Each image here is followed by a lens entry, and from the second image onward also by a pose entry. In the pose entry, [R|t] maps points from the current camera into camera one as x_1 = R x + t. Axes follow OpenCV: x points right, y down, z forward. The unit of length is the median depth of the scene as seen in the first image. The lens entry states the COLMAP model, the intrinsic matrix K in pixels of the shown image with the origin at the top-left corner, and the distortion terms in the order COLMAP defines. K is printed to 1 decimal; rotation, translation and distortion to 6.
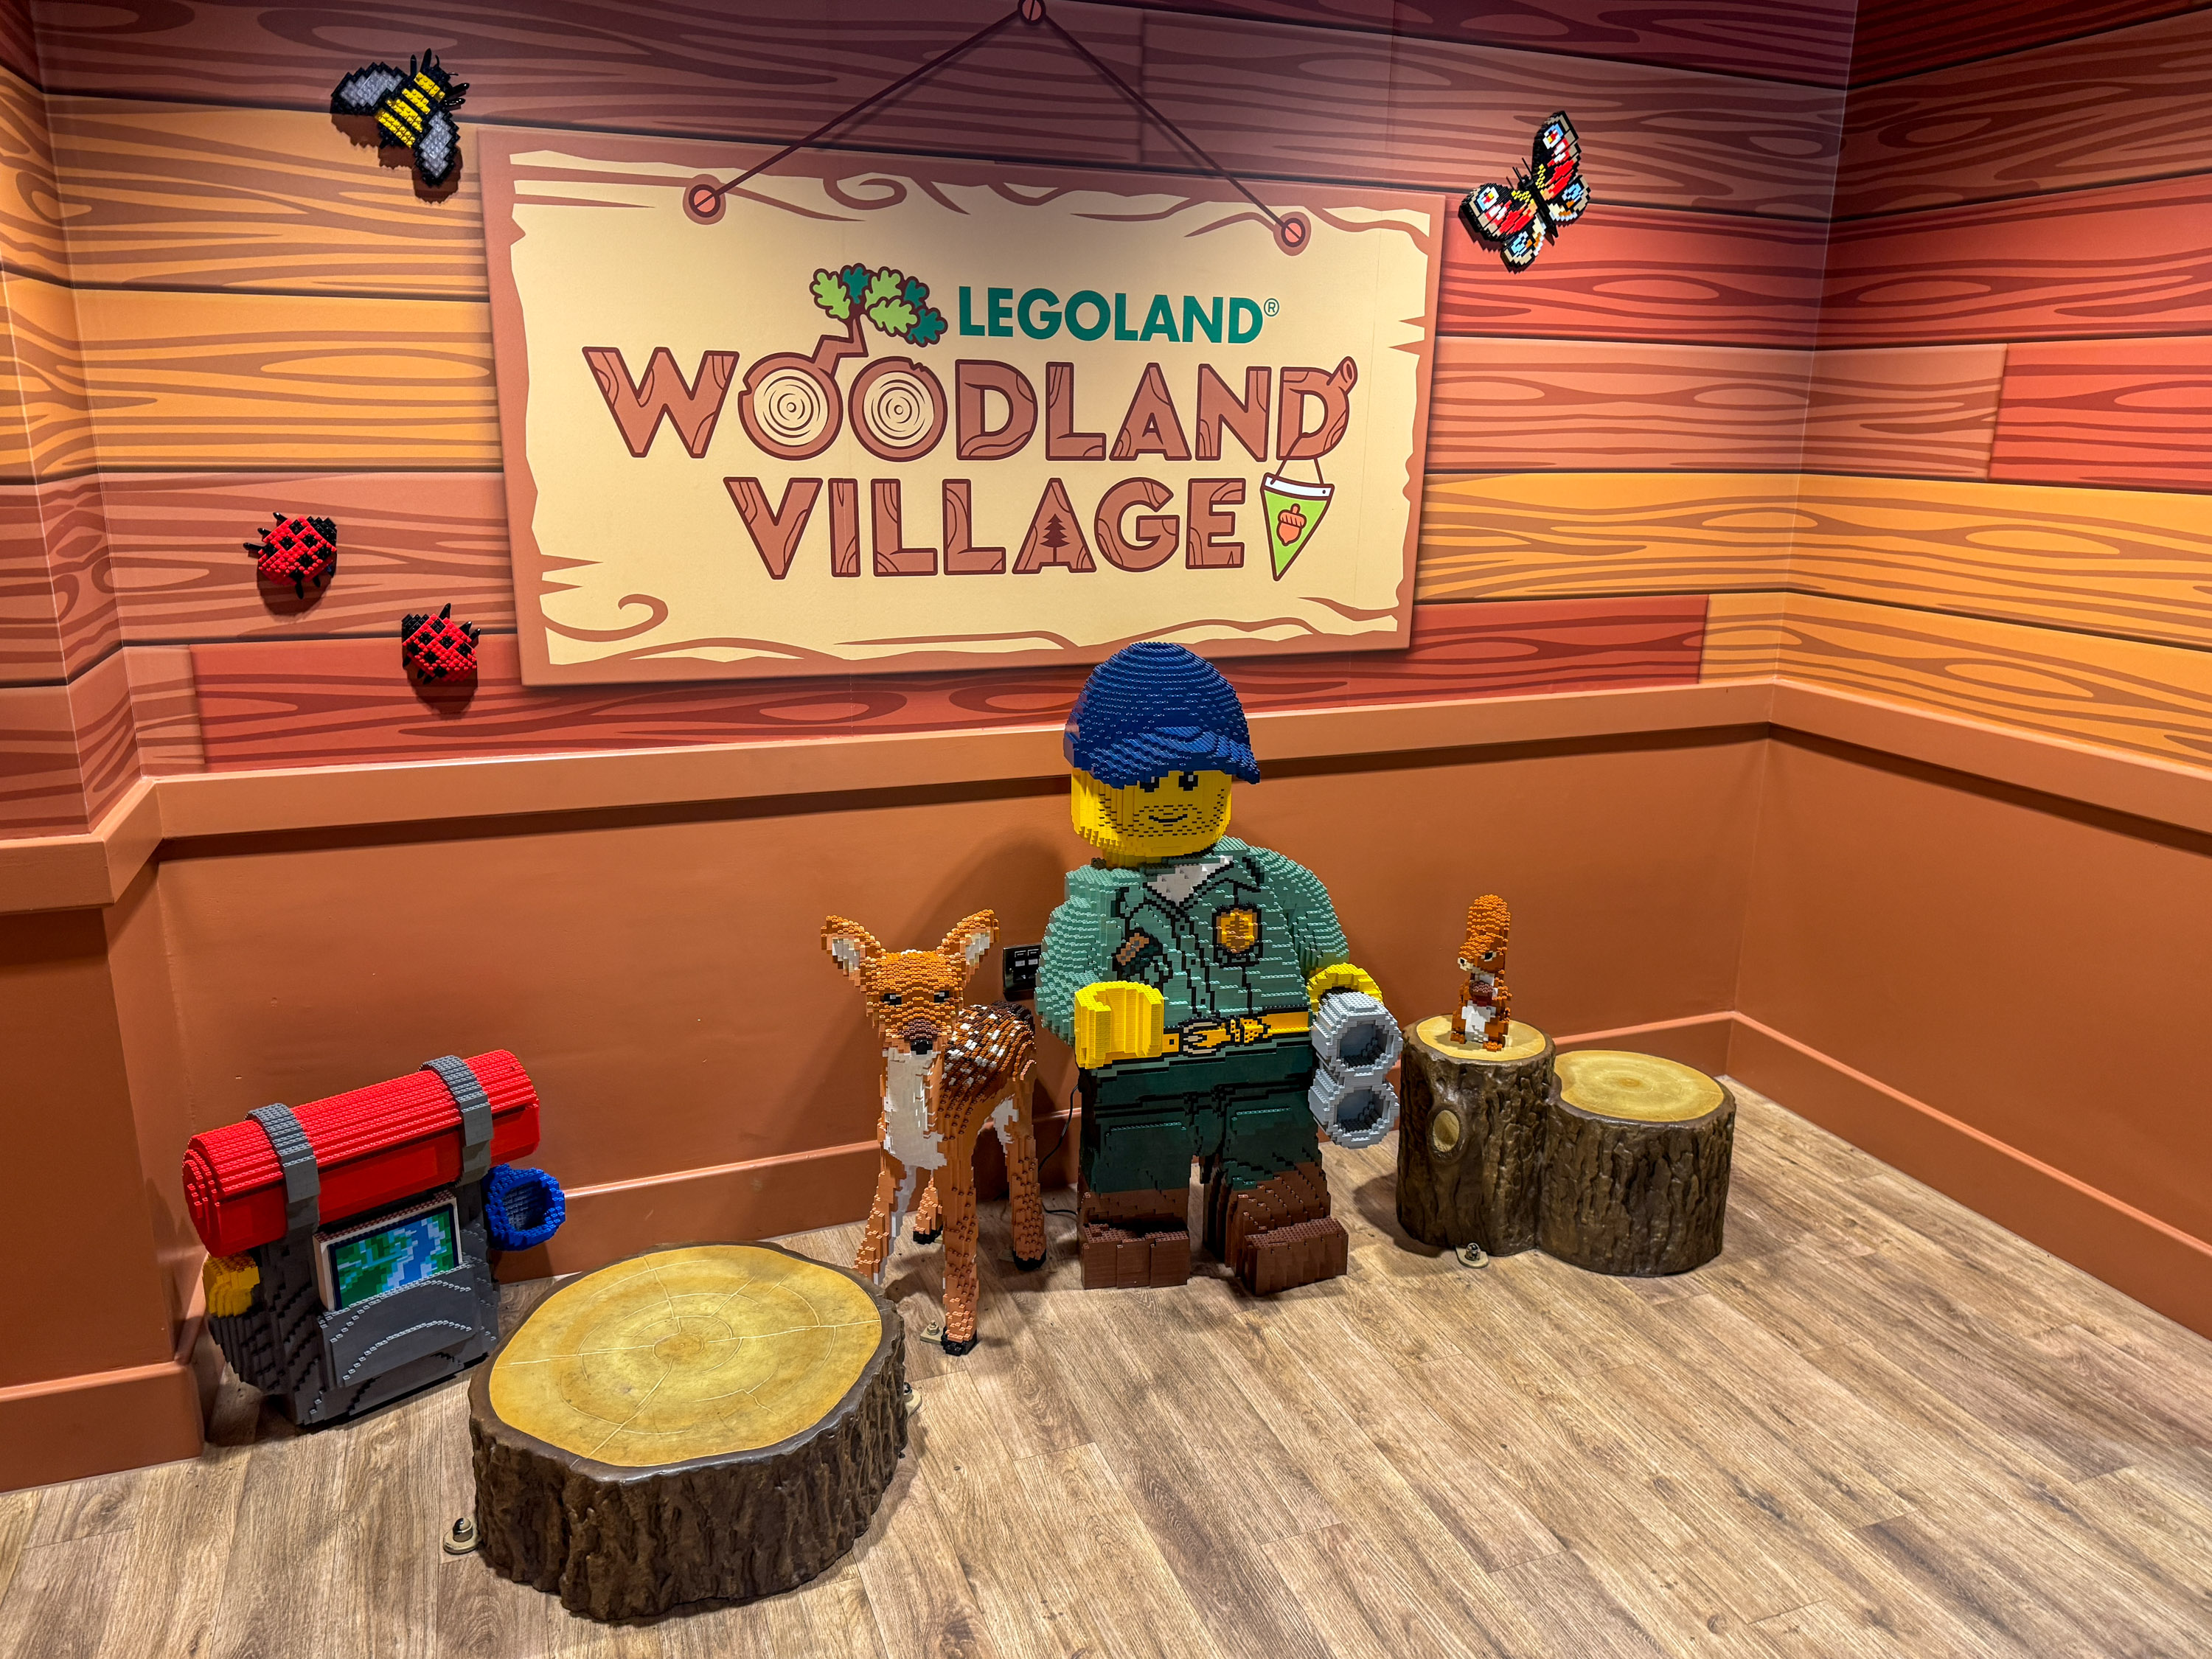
lens RADIAL K [[1525.6, 0, 1077.2], [0, 1525.6, 824.1], [0, 0, 1]] dist [0.083011, -0.103446]
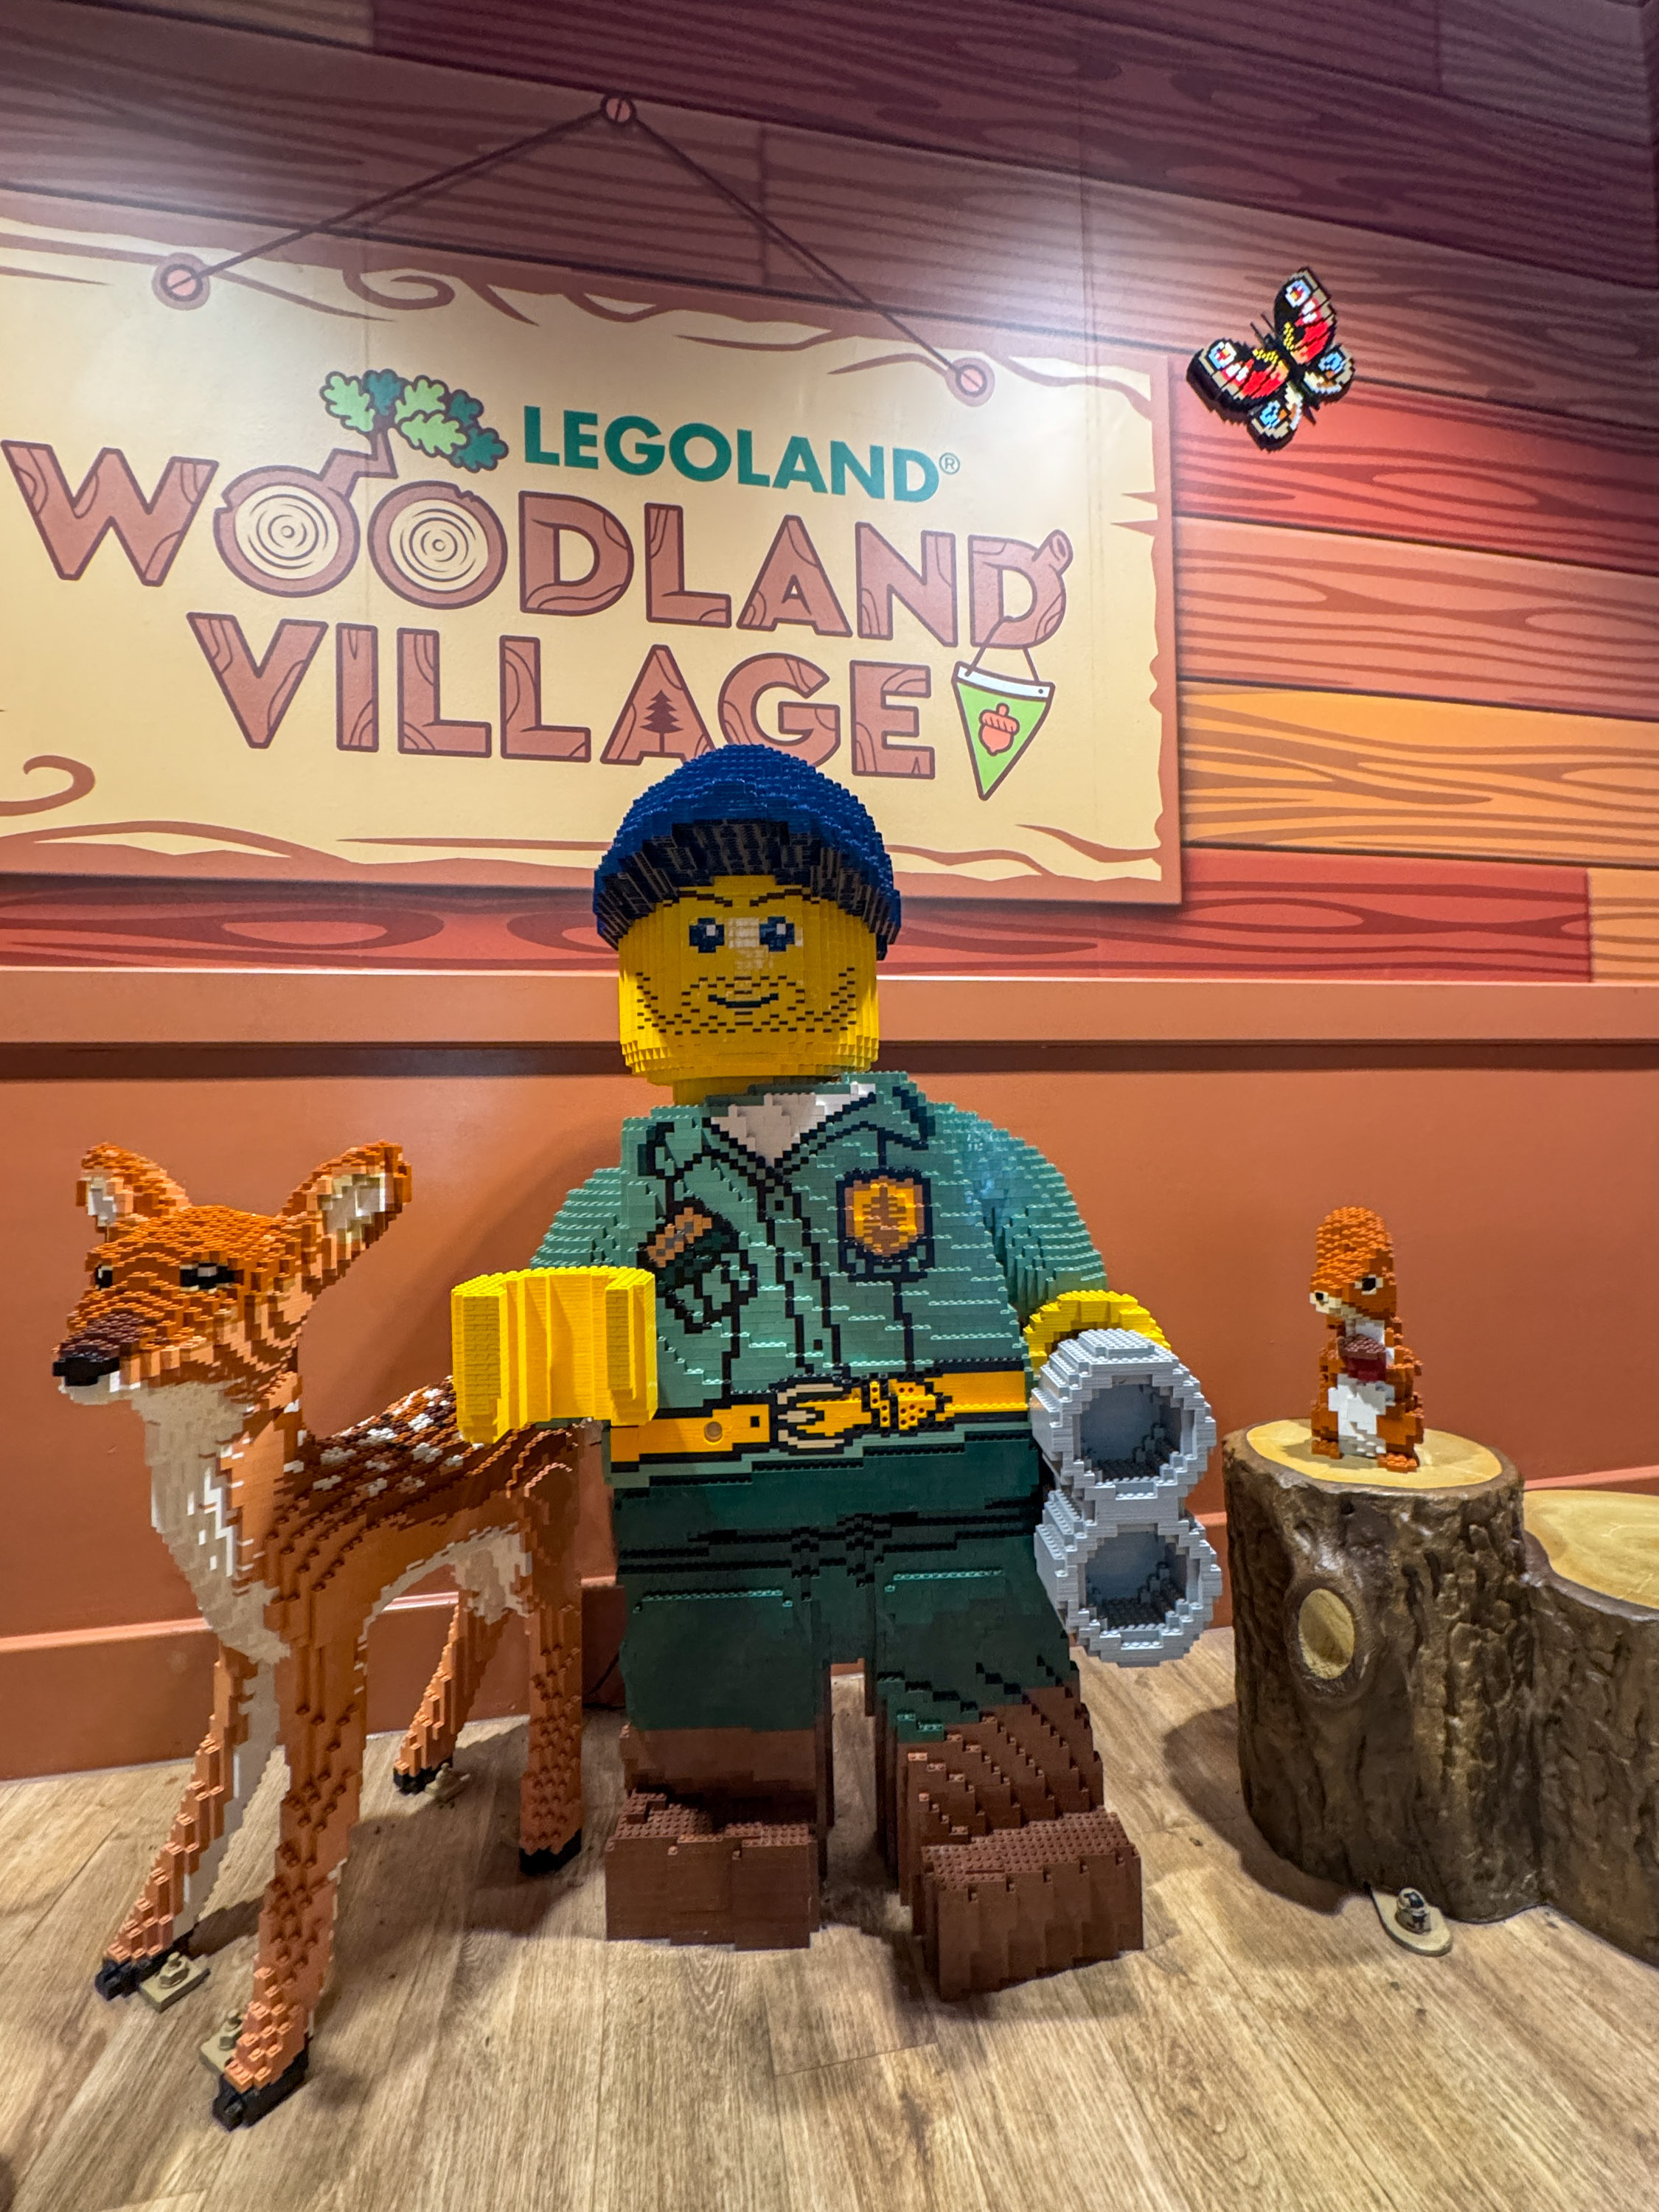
lens RADIAL K [[950.7, 0, 829.3], [0, 950.7, 1112.3], [0, 0, 1]] dist [-0.005274, -0.000061]
pose [[0.984791, -0.035688, -0.170040, 0.142727], [-0.013217, 0.960453, -0.278128, 0.127920], [0.173241, 0.276146, 0.945373, 0.650170]]
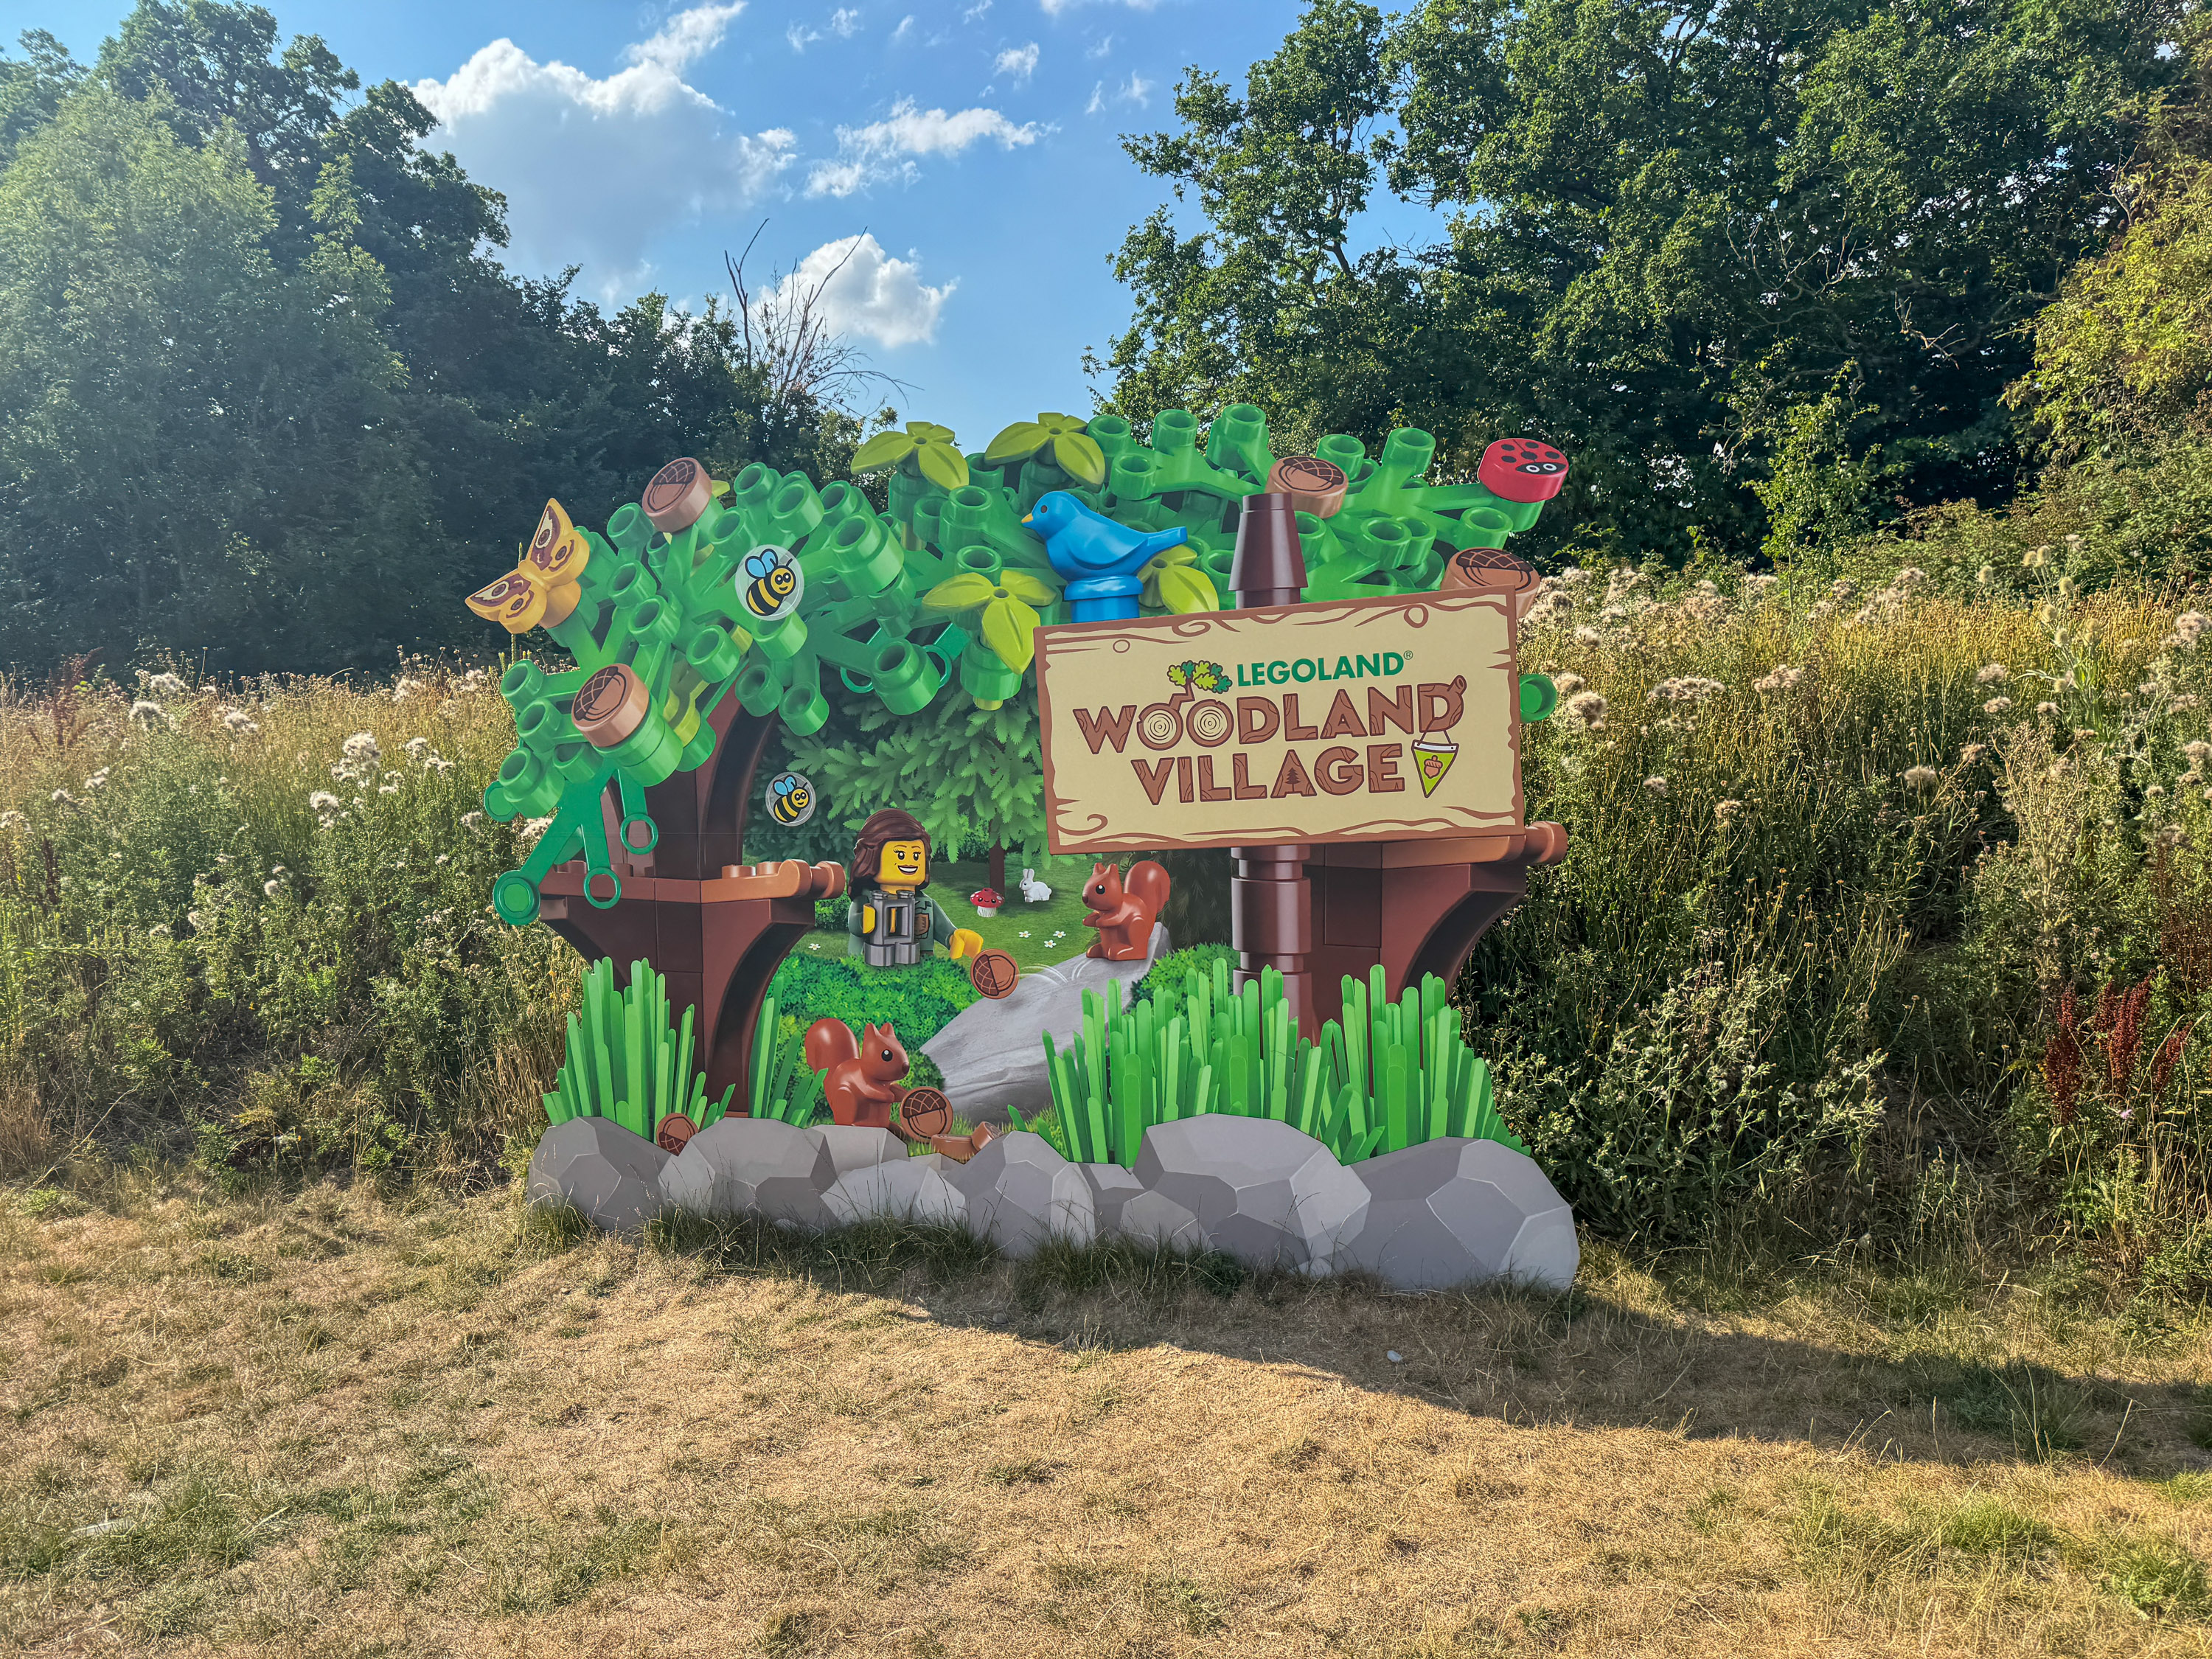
lens RADIAL K [[1525.6, 0, 1071.5], [0, 1525.6, 825.5], [0, 0, 1]] dist [0.083011, -0.103446]
pose [[0.812461, -0.029592, -0.582264, 0.920383], [-0.074692, 0.985198, -0.154291, 0.199436], [0.578211, 0.168846, 0.798225, -0.735301]]
